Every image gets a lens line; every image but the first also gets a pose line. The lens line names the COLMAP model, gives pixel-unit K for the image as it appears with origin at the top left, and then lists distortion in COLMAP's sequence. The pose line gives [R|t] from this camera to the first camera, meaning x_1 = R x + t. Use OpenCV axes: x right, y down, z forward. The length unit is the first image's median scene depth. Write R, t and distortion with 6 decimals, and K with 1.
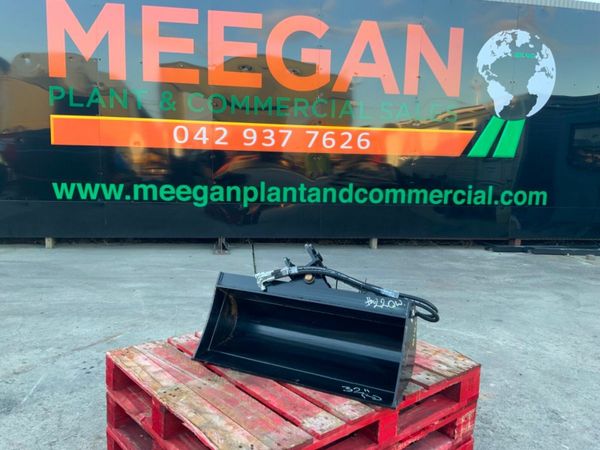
lens RADIAL K [[496.8, 0, 300.0], [0, 496.8, 225.0], [0, 0, 1]] dist [0.095980, -0.197113]
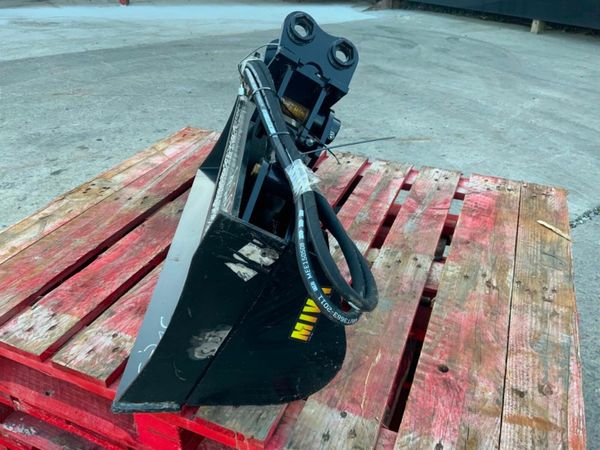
lens RADIAL K [[496.8, 0, 300.0], [0, 496.8, 225.0], [0, 0, 1]] dist [0.095980, -0.197113]
pose [[0.450480, 0.435696, -0.779254, 0.438469], [-0.101892, 0.892220, 0.439955, 0.010983], [0.886953, -0.118791, 0.446322, 0.796989]]
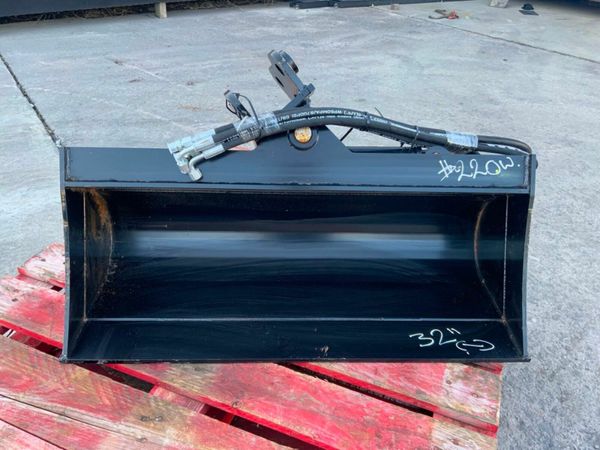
lens RADIAL K [[496.8, 0, 300.0], [0, 496.8, 225.0], [0, 0, 1]] dist [0.095980, -0.197113]
pose [[0.887302, -0.250026, 0.387534, -0.171076], [0.053860, 0.890721, 0.451349, -0.021917], [-0.458034, -0.379610, 0.803804, 0.600447]]
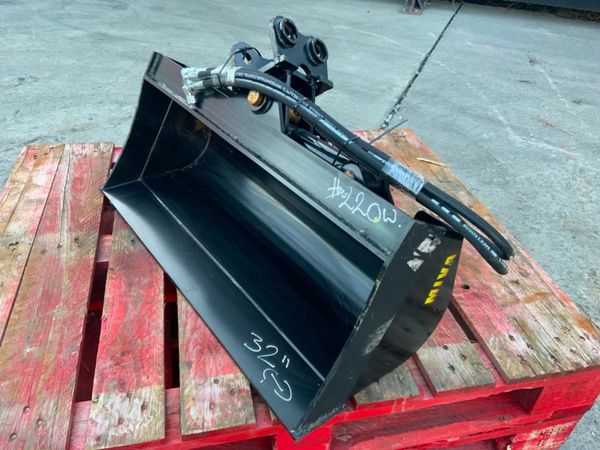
lens RADIAL K [[496.8, 0, 300.0], [0, 496.8, 225.0], [0, 0, 1]] dist [0.095980, -0.197113]
pose [[0.884933, 0.280100, -0.372071, 0.252064], [-0.082105, 0.880238, 0.467375, -0.009908], [0.458423, -0.383047, 0.801950, 0.588812]]
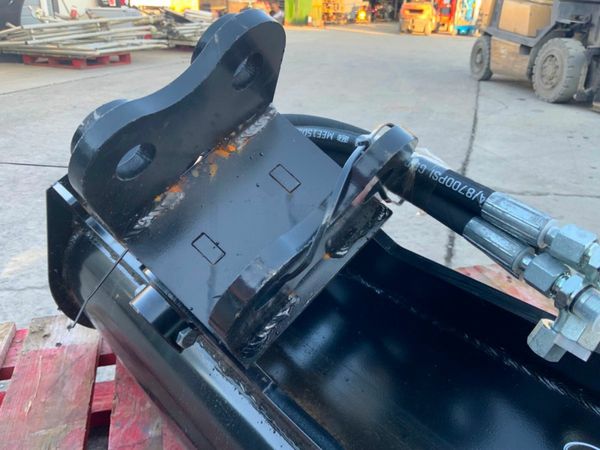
lens RADIAL K [[500.4, 0, 300.0], [0, 500.4, 225.0], [0, 0, 1]] dist [0.071824, -0.147232]
pose [[-0.898901, -0.221565, 0.378003, -0.057414], [0.003251, 0.859325, 0.511420, 0.015626], [-0.438140, 0.460945, -0.771727, 1.142415]]
